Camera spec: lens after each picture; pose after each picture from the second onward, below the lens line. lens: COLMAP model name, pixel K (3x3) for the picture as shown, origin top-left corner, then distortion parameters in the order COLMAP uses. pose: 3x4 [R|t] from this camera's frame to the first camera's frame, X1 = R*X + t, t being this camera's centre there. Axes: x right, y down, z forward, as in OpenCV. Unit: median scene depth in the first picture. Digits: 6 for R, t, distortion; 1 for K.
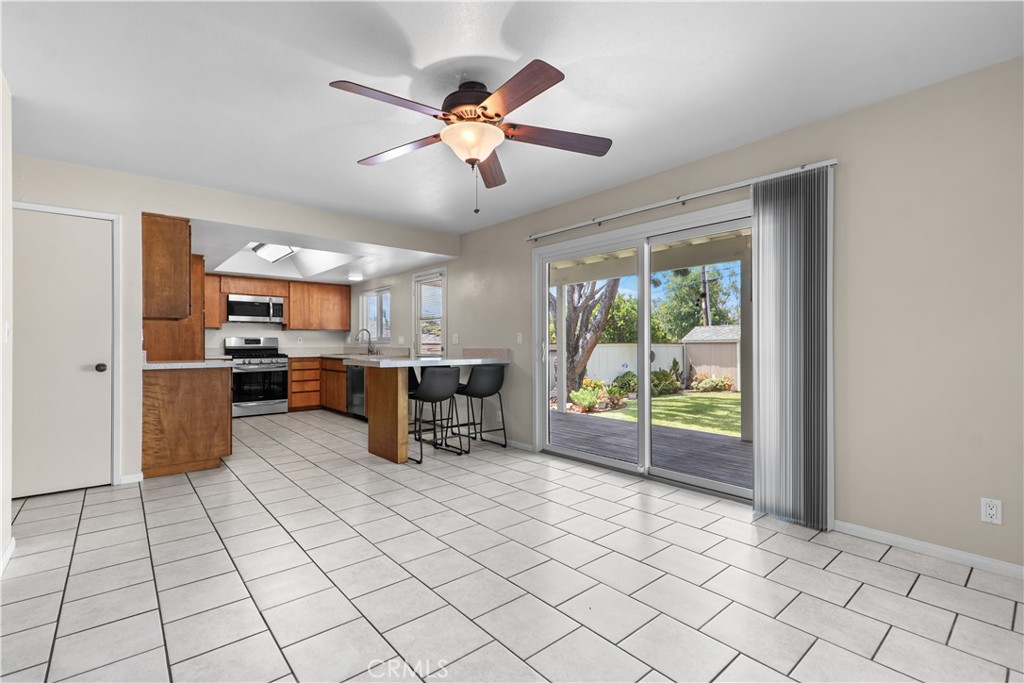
lens RADIAL K [[461.4, 0, 512.0], [0, 461.4, 341.5], [0, 0, 1]] dist [0.002604, 0.000000]
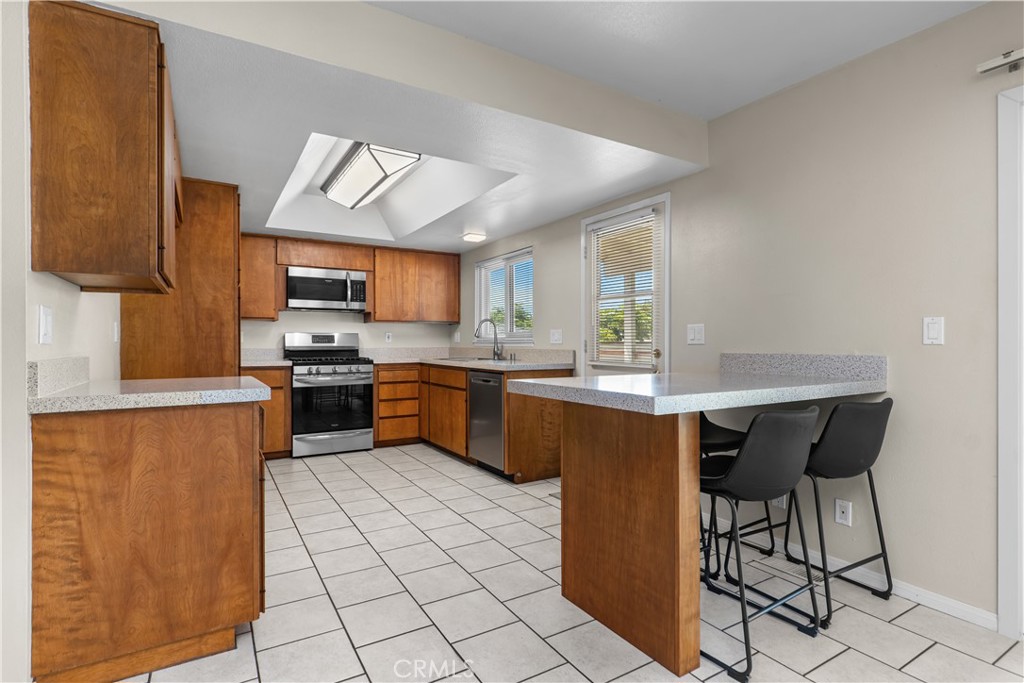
lens RADIAL K [[507.8, 0, 512.0], [0, 507.8, 341.5], [0, 0, 1]] dist [-0.001261, 0.000006]
pose [[0.986031, 0.000880, -0.166559, -0.181773], [-0.000262, 0.999993, 0.003729, 0.000784], [0.166561, -0.003634, 0.986024, 0.343517]]
